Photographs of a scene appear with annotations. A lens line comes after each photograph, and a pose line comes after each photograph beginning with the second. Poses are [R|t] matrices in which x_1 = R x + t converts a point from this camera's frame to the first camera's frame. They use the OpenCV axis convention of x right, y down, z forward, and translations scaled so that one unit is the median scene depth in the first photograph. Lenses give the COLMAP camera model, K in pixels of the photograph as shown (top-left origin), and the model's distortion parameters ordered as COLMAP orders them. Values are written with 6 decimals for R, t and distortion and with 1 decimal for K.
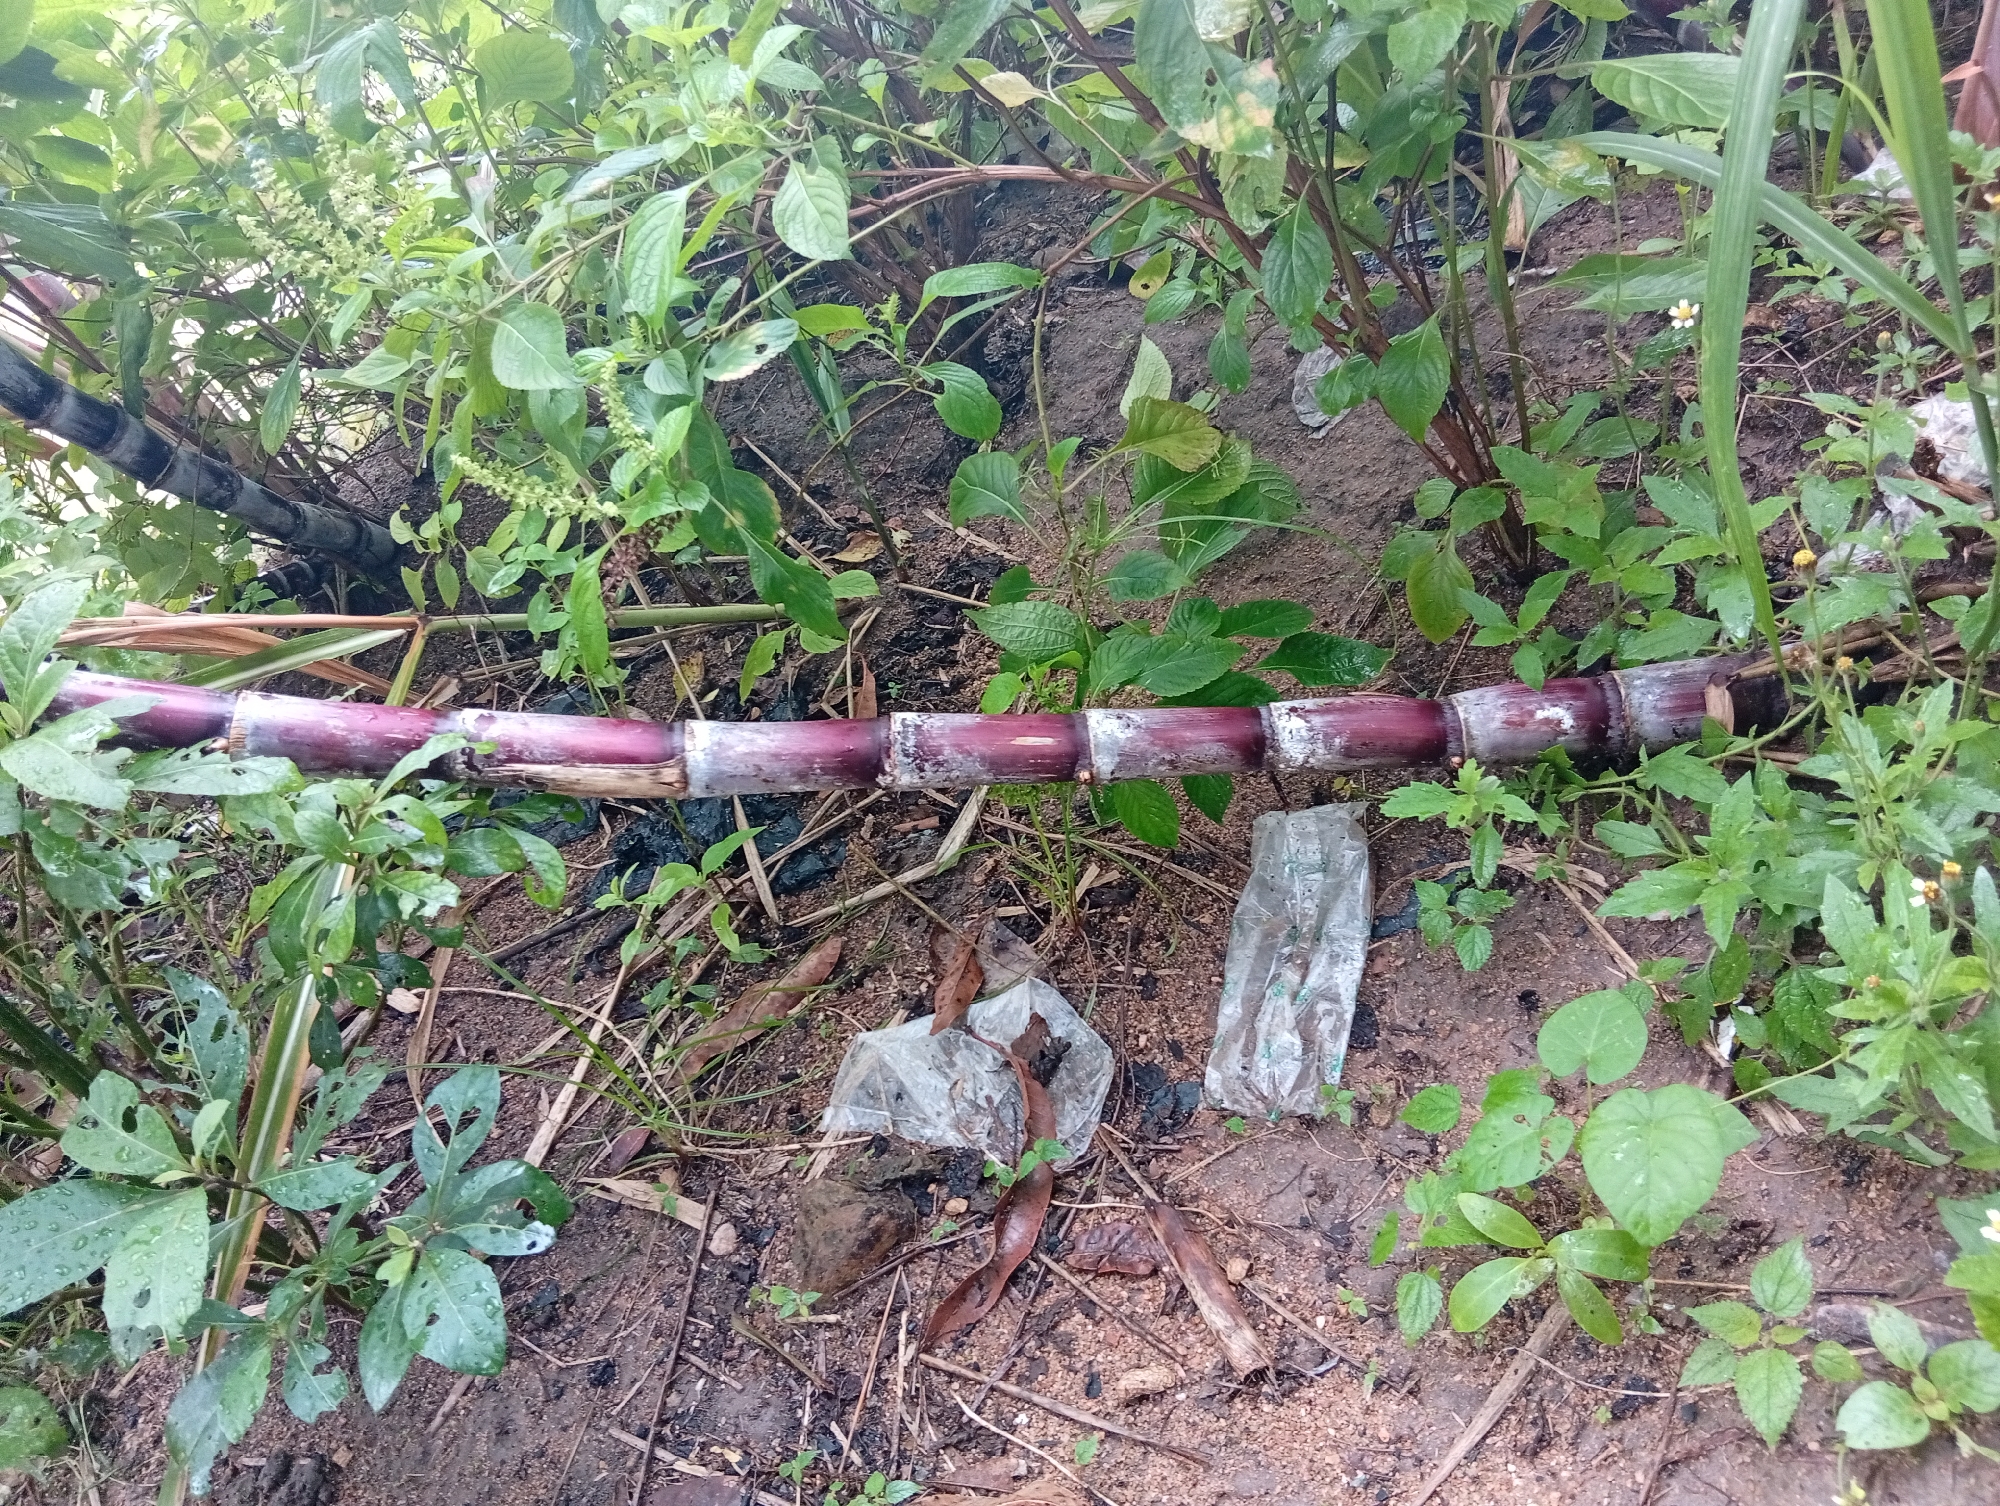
lens RADIAL K [[1499.9, 0, 1001.6], [0, 1499.9, 776.0], [0, 0, 1]] dist [0.000035, -0.106019]
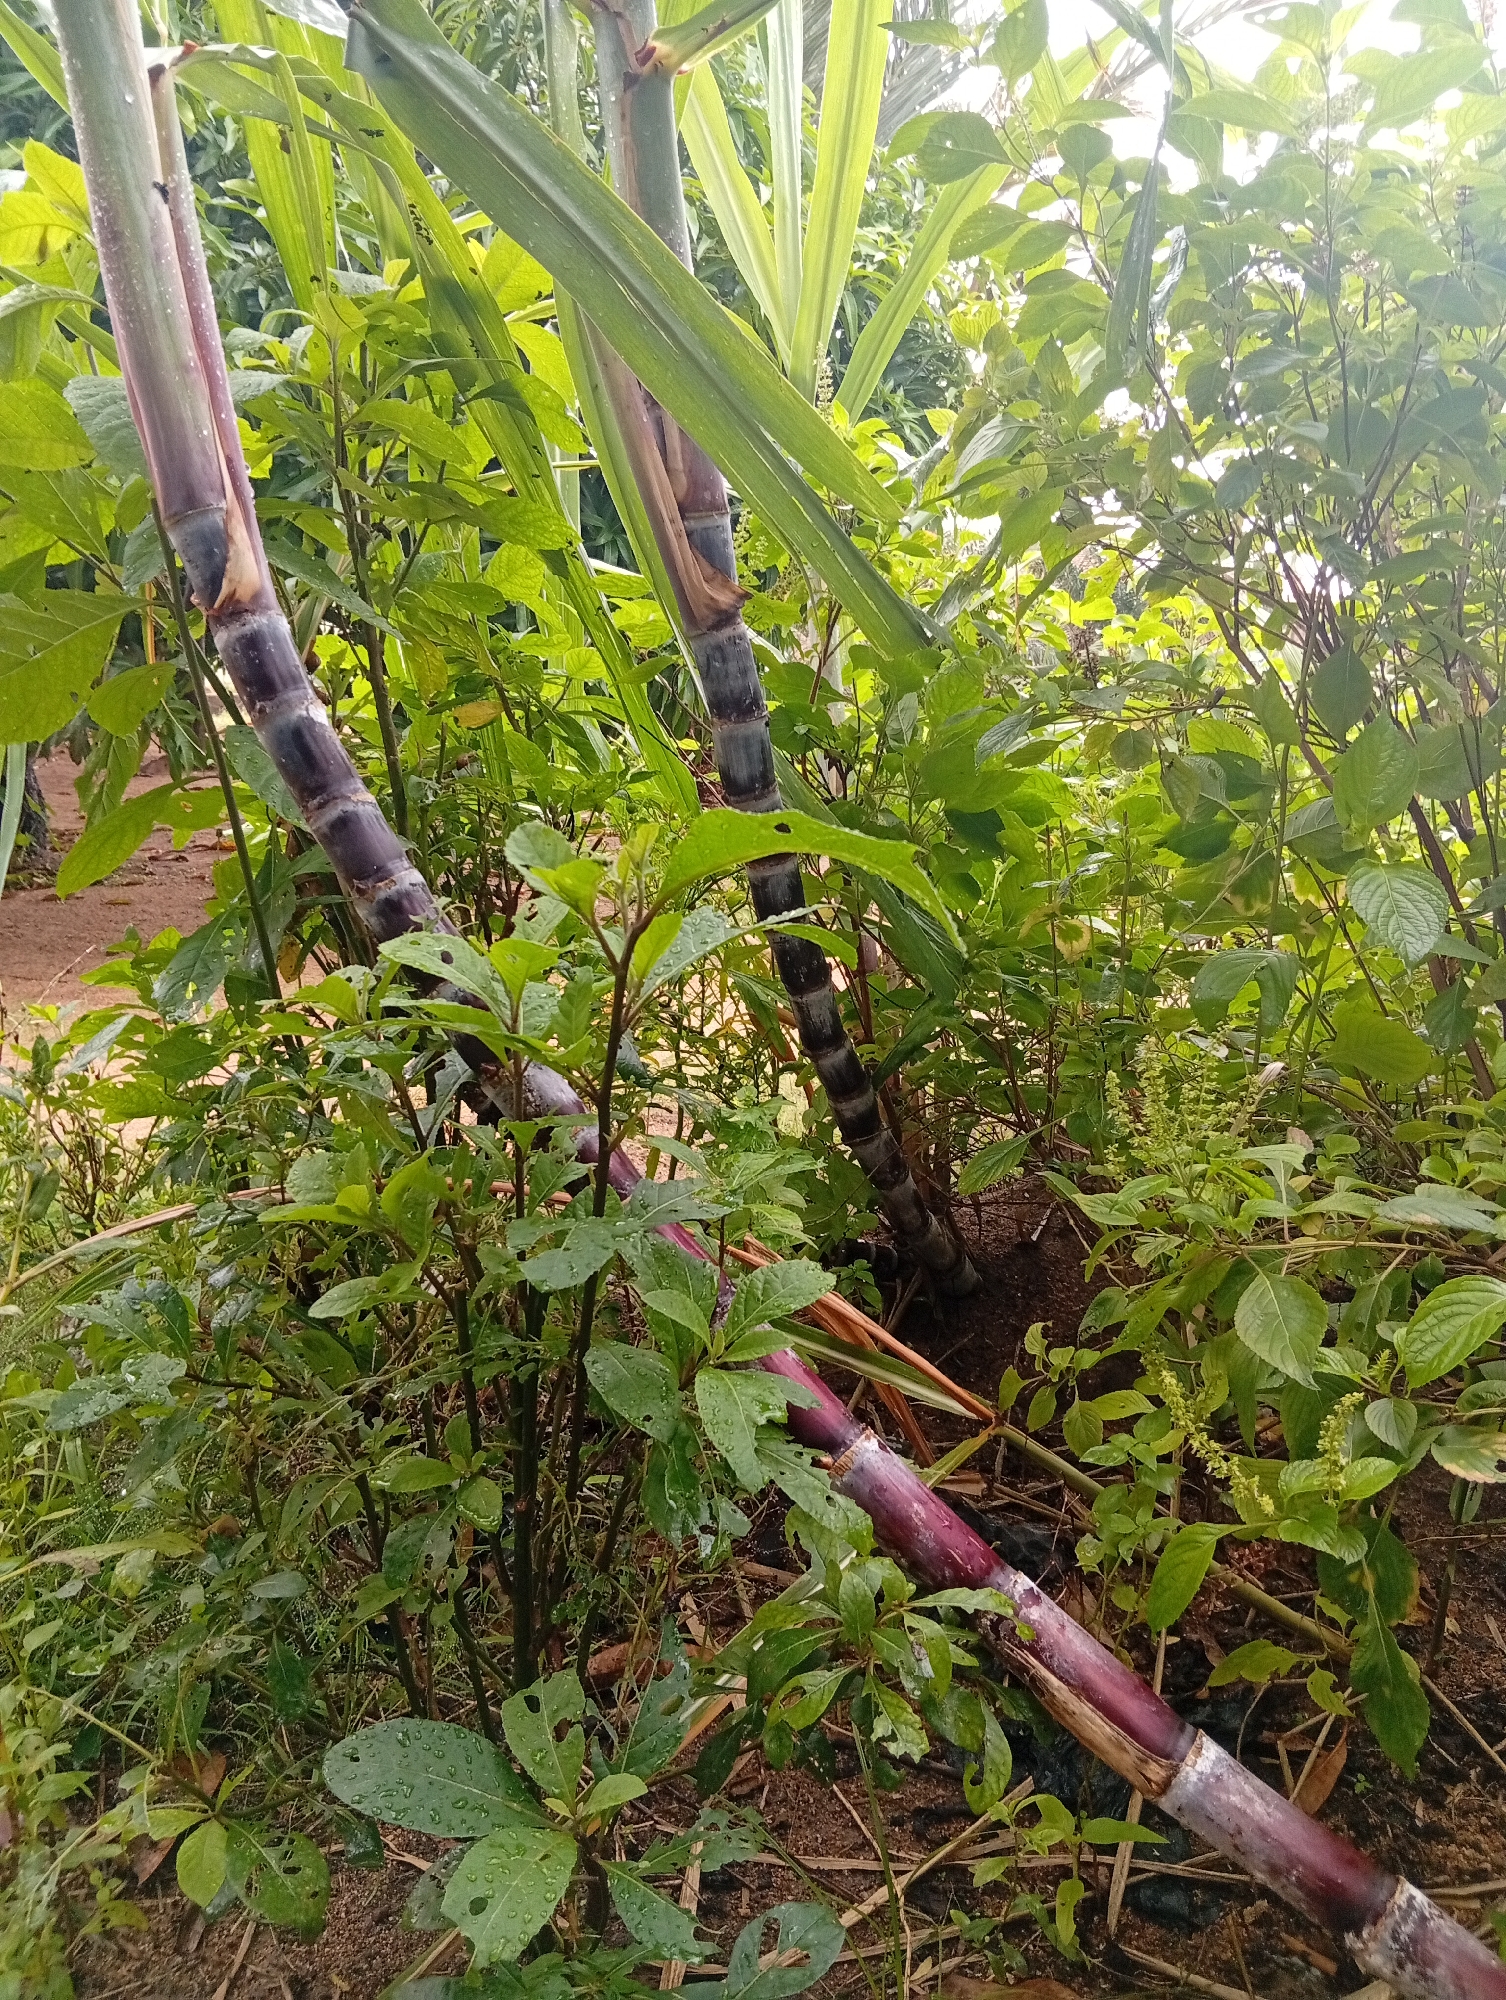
lens RADIAL K [[1499.9, 0, 753.0], [0, 1499.9, 1000.0], [0, 0, 1]] dist [0.000035, -0.106019]
pose [[0.706621, 0.453214, -0.543400, -0.114009], [-0.629314, 0.753618, -0.189799, -0.029833], [0.323496, 0.476085, 0.817737, -0.052357]]
